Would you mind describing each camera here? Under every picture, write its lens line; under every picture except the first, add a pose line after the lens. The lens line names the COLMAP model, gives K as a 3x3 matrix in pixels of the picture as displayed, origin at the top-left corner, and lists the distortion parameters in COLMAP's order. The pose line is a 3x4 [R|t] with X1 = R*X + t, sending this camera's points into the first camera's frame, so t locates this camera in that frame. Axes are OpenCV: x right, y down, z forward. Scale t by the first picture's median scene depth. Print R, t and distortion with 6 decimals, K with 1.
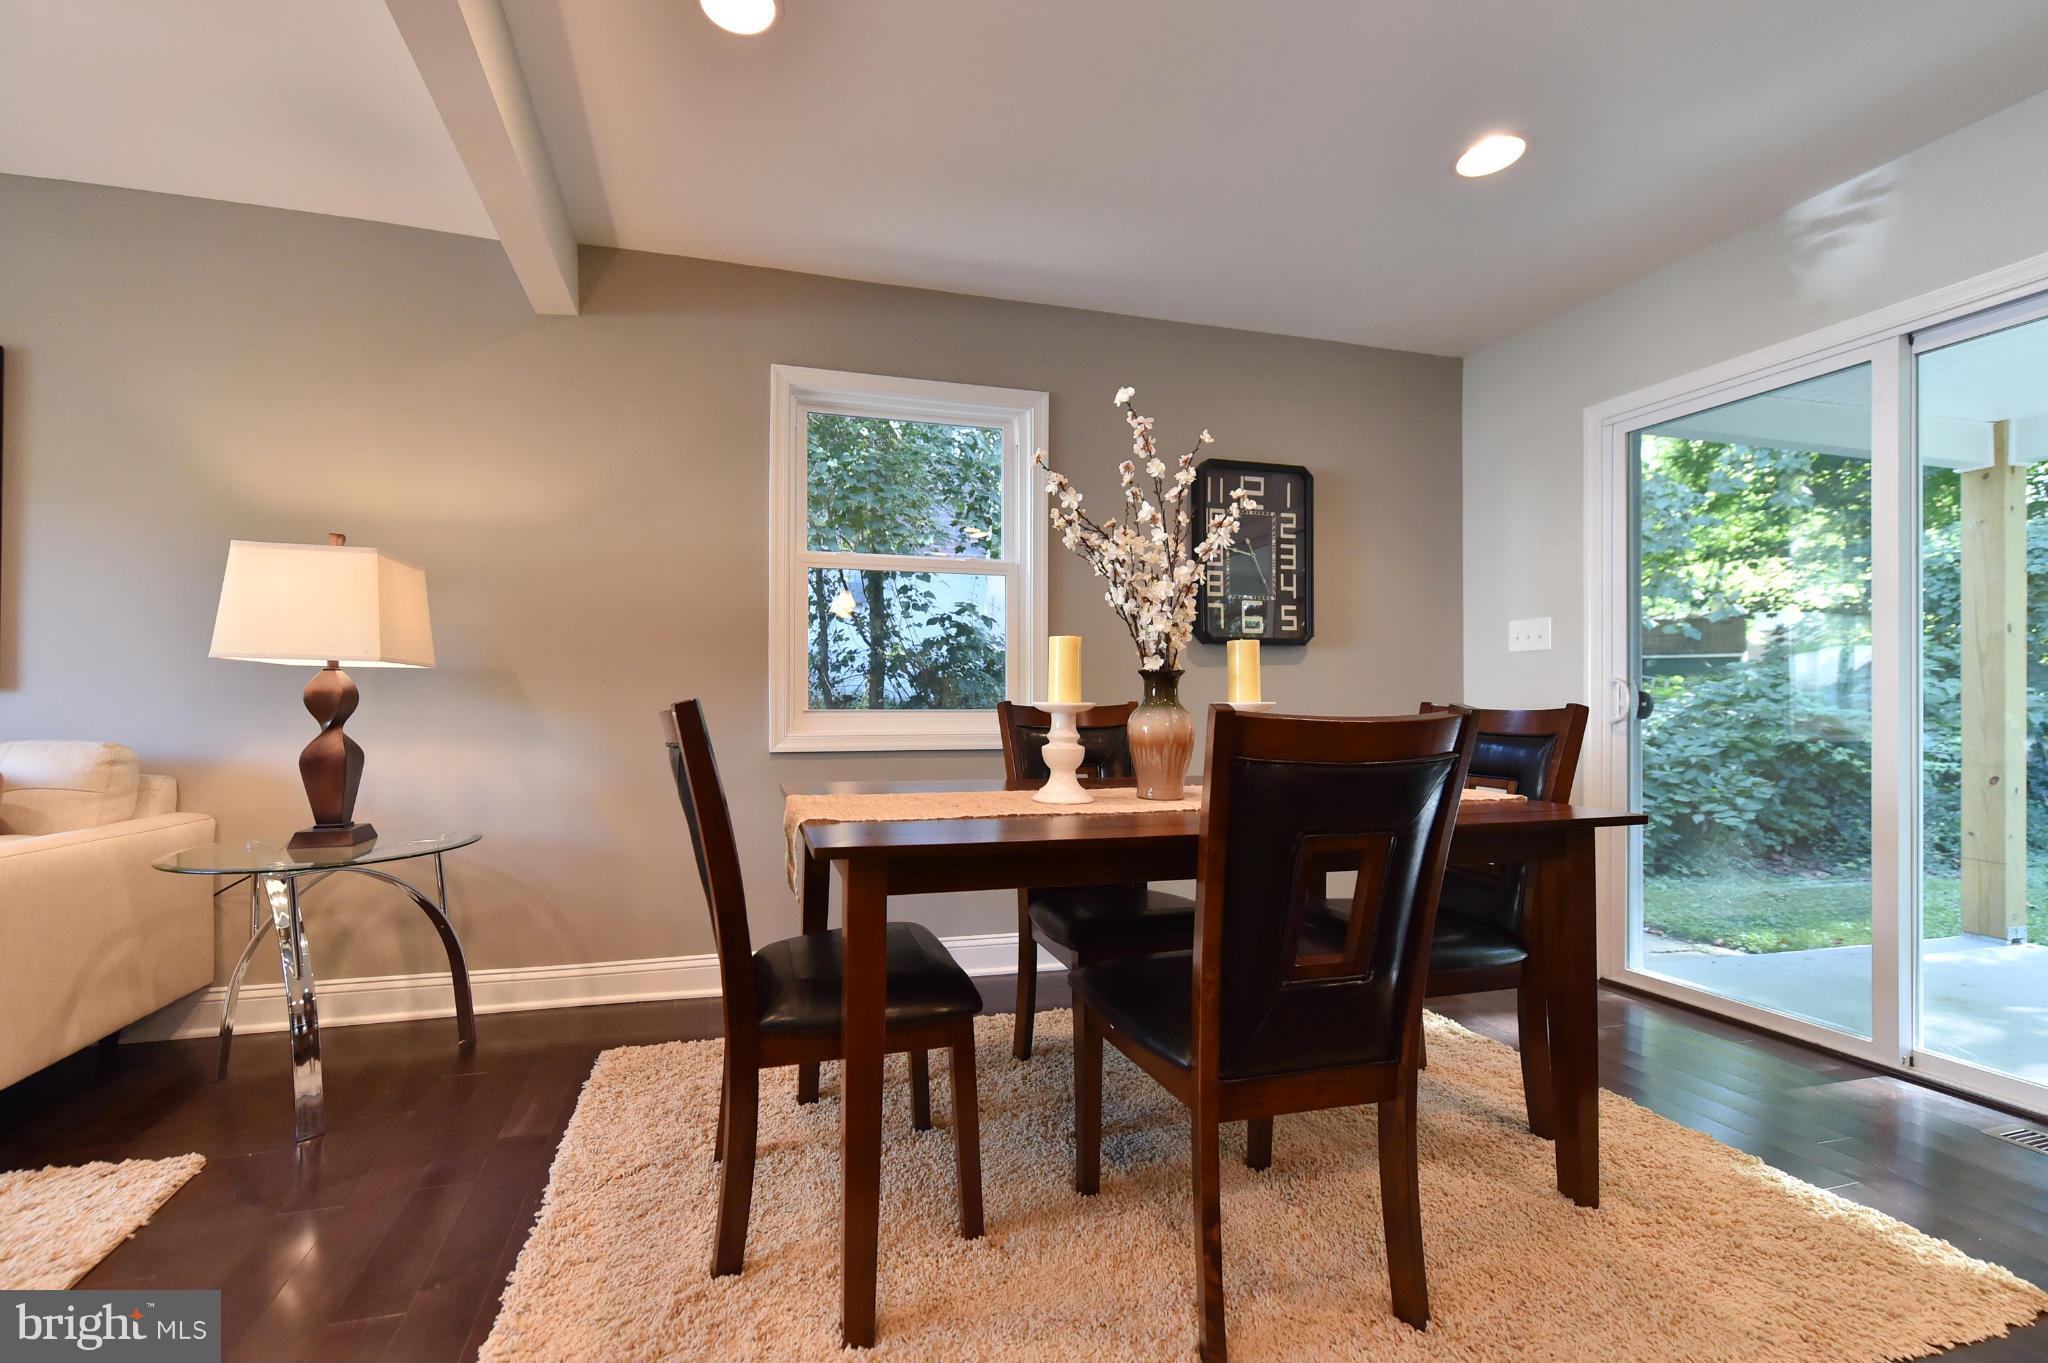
lens RADIAL K [[810.0, 0, 918.1], [0, 810.0, 712.7], [0, 0, 1]] dist [0.005466, 0.000630]
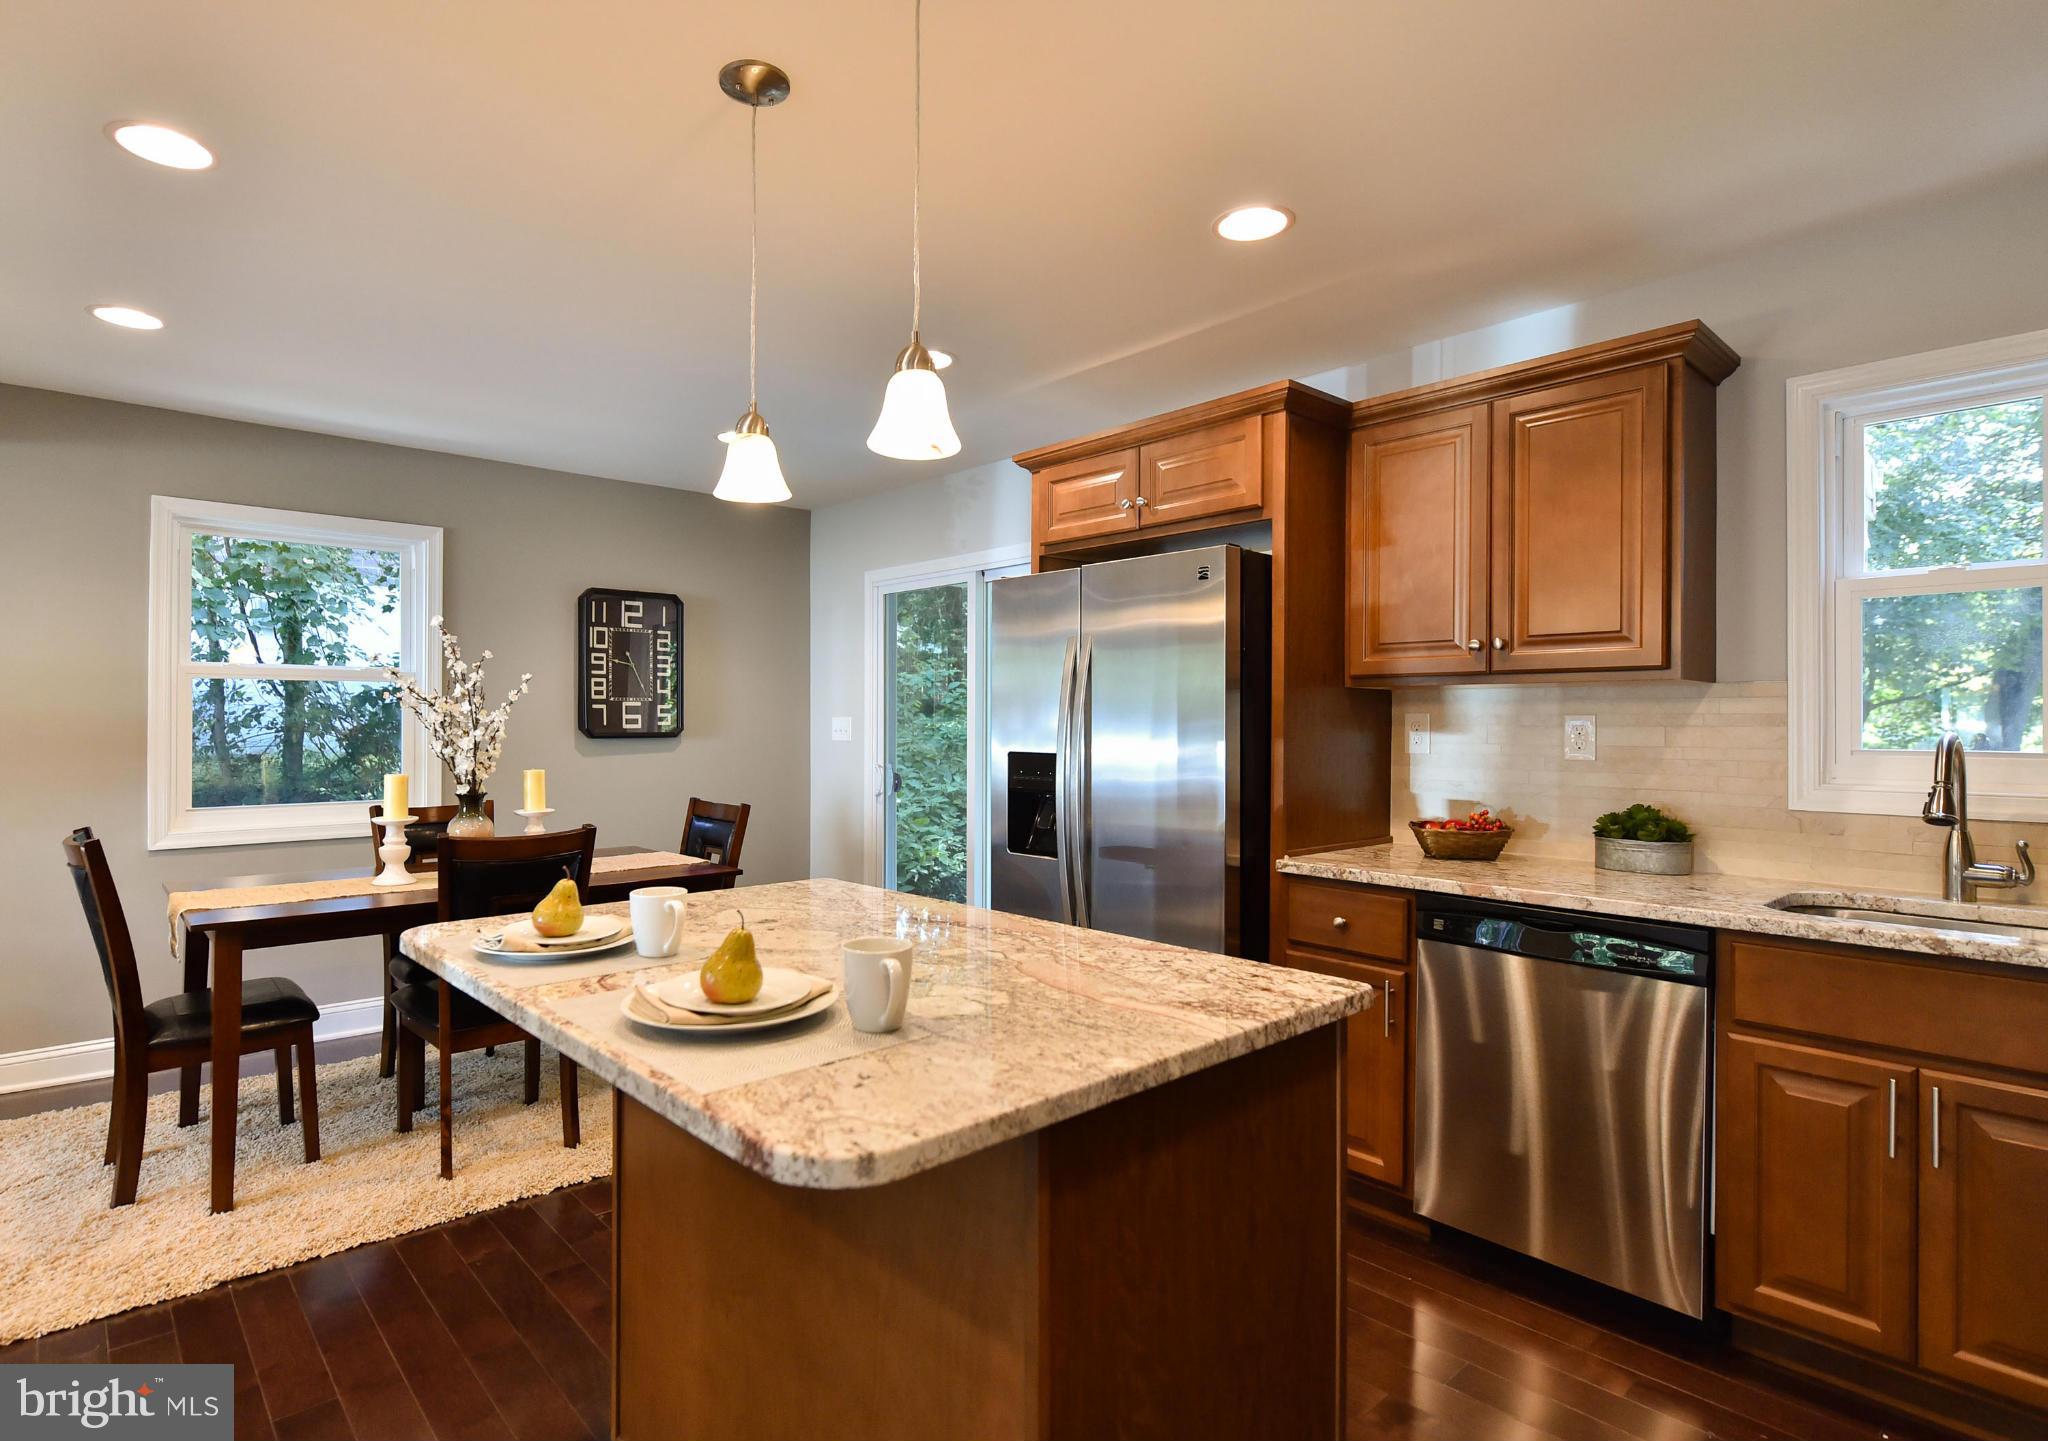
lens RADIAL K [[1060.2, 0, 956.4], [0, 1060.2, 716.6], [0, 0, 1]] dist [-0.005140, 0.000076]
pose [[0.884007, 0.002939, 0.467465, 0.109003], [0.005596, 0.999842, -0.016869, -0.097755], [-0.467441, 0.017529, 0.883851, -0.743199]]
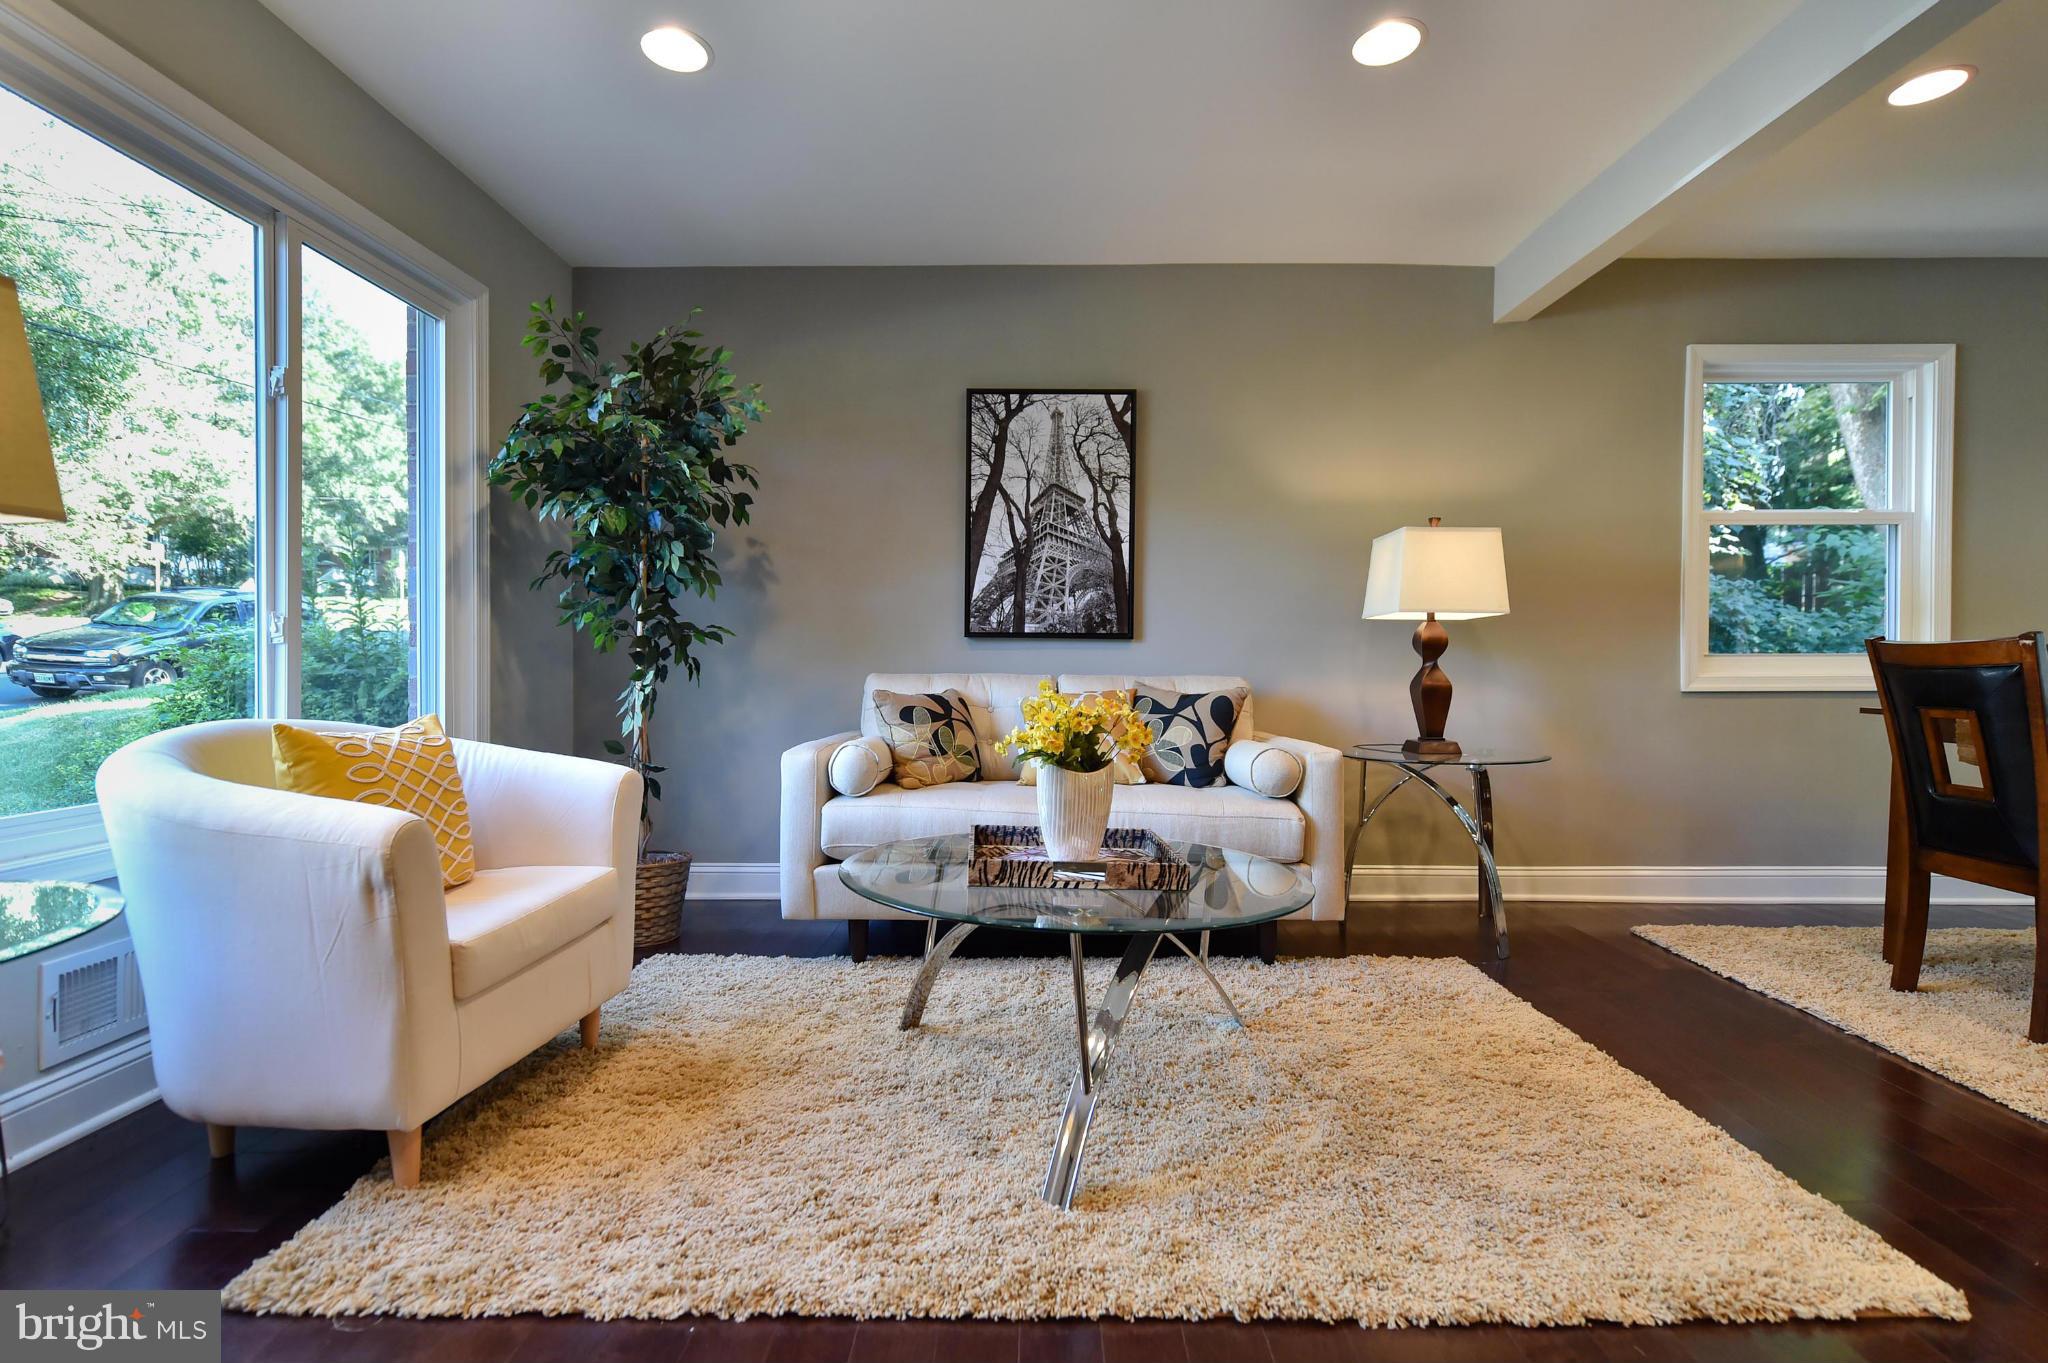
lens RADIAL K [[937.7, 0, 1019.2], [0, 937.7, 681.2], [0, 0, 1]] dist [0.001405, -0.000951]
pose [[0.970354, 0.000902, -0.241686, -0.745785], [0.000400, 0.999986, 0.005338, 0.026941], [0.241687, -0.005277, 0.970340, -0.468118]]
